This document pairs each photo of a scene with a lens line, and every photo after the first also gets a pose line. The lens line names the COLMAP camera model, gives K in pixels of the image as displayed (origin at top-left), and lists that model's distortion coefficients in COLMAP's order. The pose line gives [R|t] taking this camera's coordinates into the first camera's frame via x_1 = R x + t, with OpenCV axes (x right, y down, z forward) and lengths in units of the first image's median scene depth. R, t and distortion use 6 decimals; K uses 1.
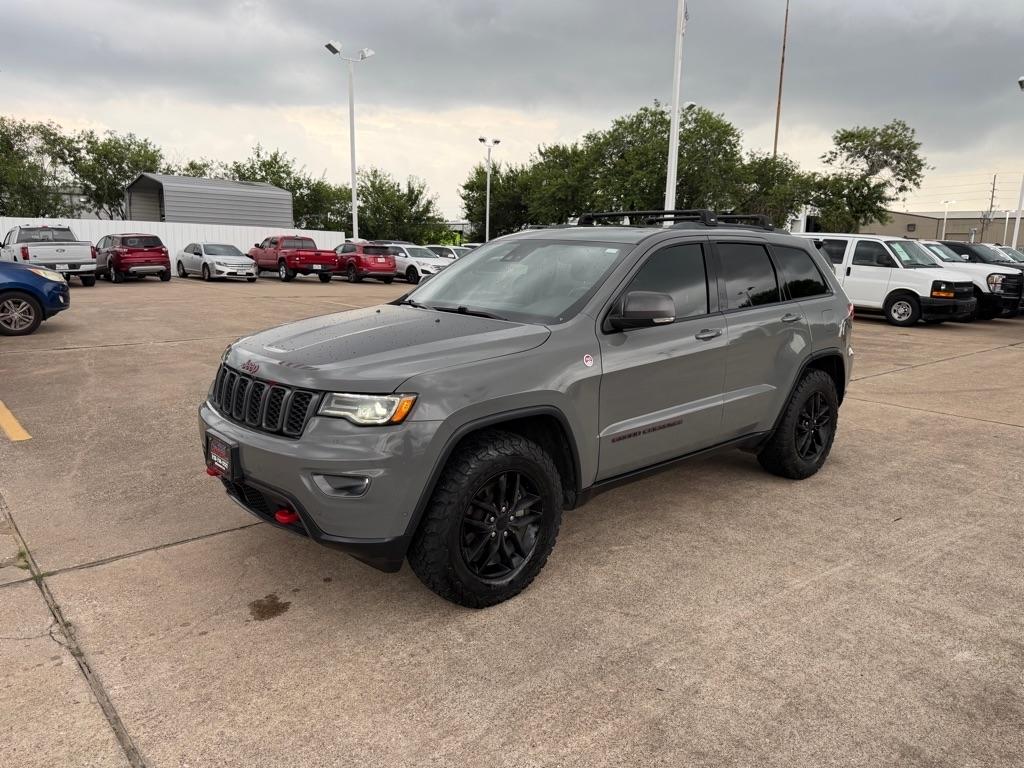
lens RADIAL K [[726.1, 0, 516.6], [0, 726.1, 380.5], [0, 0, 1]] dist [0.037628, -0.044976]
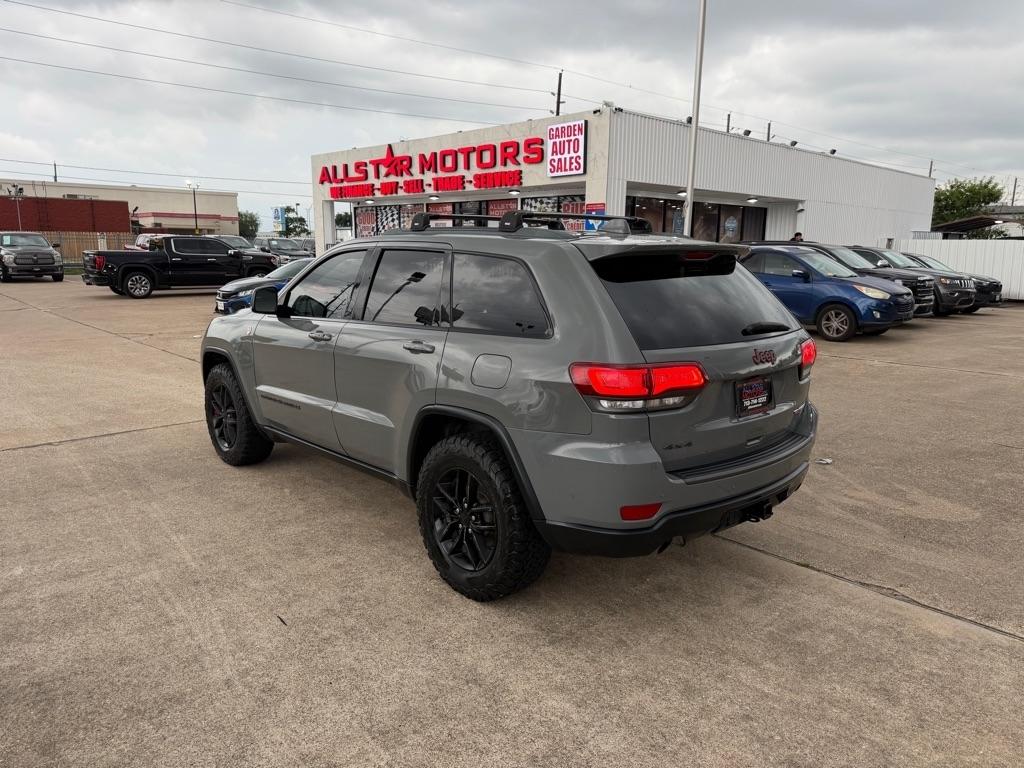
lens RADIAL K [[726.1, 0, 515.9], [0, 726.1, 384.1], [0, 0, 1]] dist [0.037628, -0.044976]
pose [[0.007942, 0.161961, -0.986765, 1.194002], [-0.196214, 0.967865, 0.157280, -0.197857], [0.980529, 0.192368, 0.039466, 1.142524]]
